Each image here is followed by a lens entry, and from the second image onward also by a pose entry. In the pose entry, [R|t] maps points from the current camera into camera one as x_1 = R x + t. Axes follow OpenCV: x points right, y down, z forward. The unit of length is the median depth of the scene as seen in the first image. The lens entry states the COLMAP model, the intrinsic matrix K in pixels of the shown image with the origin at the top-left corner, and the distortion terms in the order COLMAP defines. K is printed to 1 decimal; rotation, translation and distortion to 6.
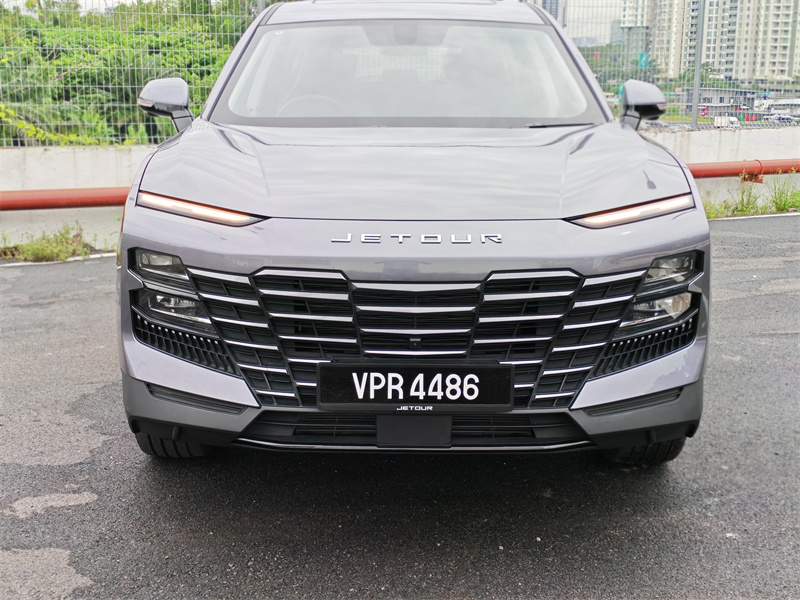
lens RADIAL K [[1087.0, 0, 400.0], [0, 1087.0, 300.0], [0, 0, 1]] dist [0.177426, -0.711318]
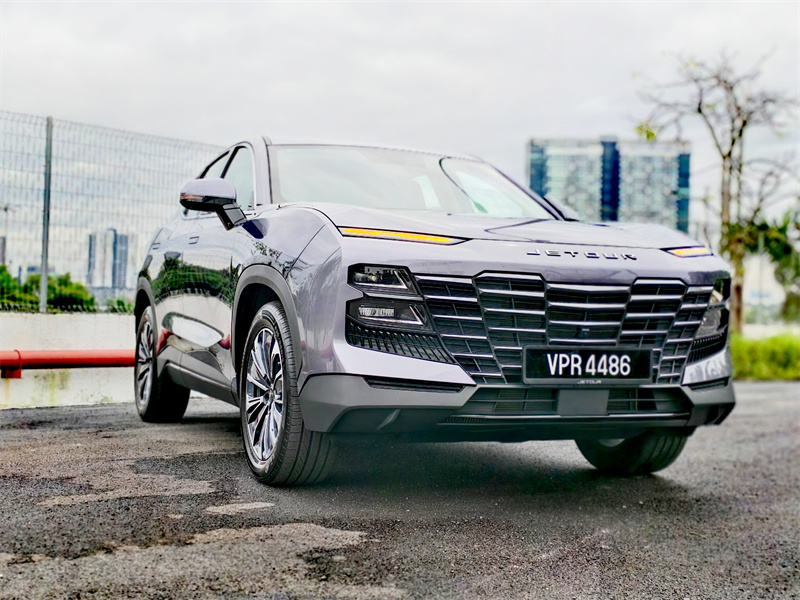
lens RADIAL K [[1087.0, 0, 400.0], [0, 1087.0, 300.0], [0, 0, 1]] dist [0.177426, -0.711318]
pose [[0.907999, 0.028600, 0.417996, -0.744160], [0.073464, 0.971343, -0.226044, 0.283848], [-0.412482, 0.235955, 0.879877, -0.081955]]
